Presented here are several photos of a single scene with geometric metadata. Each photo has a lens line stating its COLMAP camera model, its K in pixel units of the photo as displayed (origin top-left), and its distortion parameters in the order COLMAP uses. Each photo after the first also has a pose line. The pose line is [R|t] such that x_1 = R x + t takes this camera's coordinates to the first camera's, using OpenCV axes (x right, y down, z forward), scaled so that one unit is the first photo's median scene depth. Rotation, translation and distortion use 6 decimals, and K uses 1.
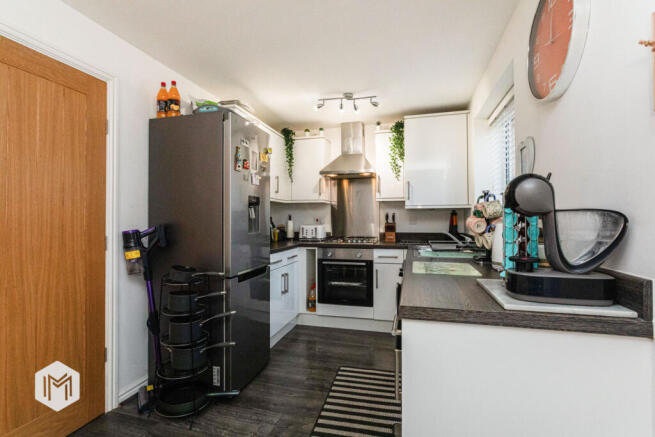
lens RADIAL K [[327.5, 0, 327.5], [0, 327.5, 218.5], [0, 0, 1]] dist [0.003811, 0.000904]
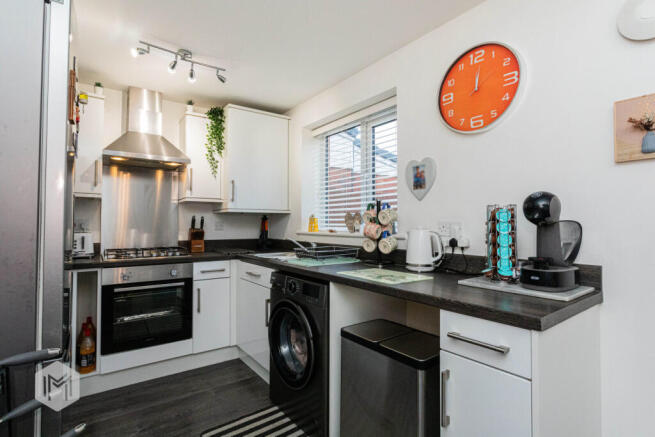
lens RADIAL K [[327.5, 0, 327.5], [0, 327.5, 218.5], [0, 0, 1]] dist [0.003811, 0.000904]
pose [[0.621307, 0.017939, 0.783362, -0.259760], [-0.007400, 0.999828, -0.017027, -0.000139], [-0.783532, 0.004782, 0.621333, 0.258904]]
